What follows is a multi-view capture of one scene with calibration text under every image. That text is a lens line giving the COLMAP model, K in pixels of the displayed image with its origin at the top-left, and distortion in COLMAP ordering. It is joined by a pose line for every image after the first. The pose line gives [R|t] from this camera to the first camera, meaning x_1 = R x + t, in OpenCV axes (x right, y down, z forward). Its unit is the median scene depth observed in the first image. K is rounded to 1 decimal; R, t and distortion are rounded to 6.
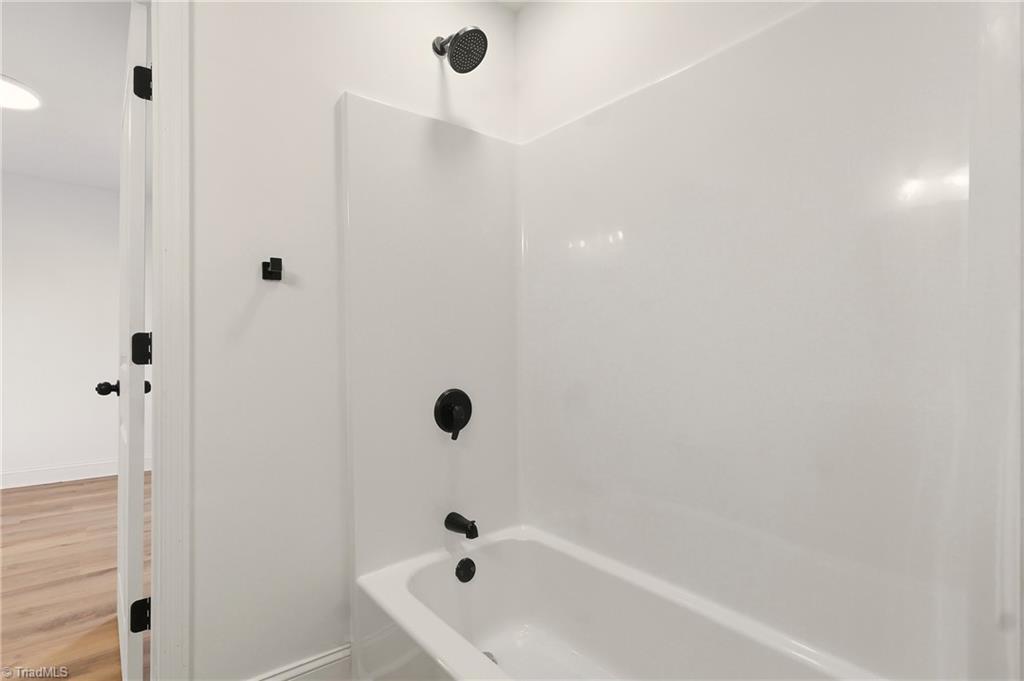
lens RADIAL K [[490.9, 0, 512.2], [0, 490.9, 349.8], [0, 0, 1]] dist [0.001925, -0.000487]
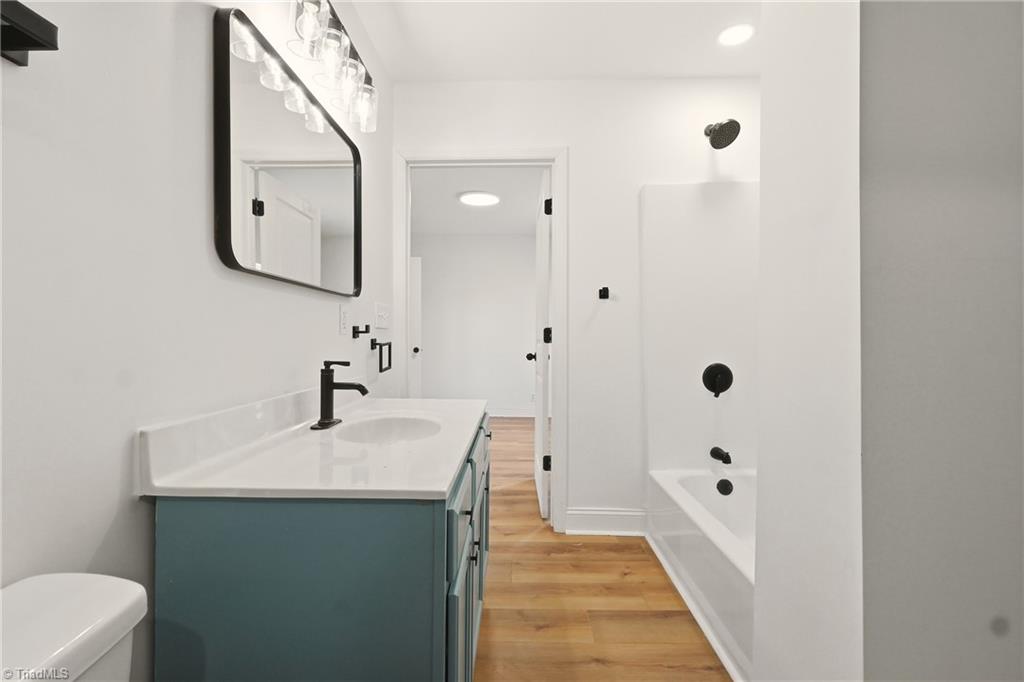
lens RADIAL K [[479.5, 0, 508.3], [0, 479.5, 343.0], [0, 0, 1]] dist [0.002405, 0.000321]
pose [[0.749006, 0.015390, -0.662385, 0.372191], [-0.000400, 0.999741, 0.022776, -0.013293], [0.662563, -0.016794, 0.748818, -0.503019]]
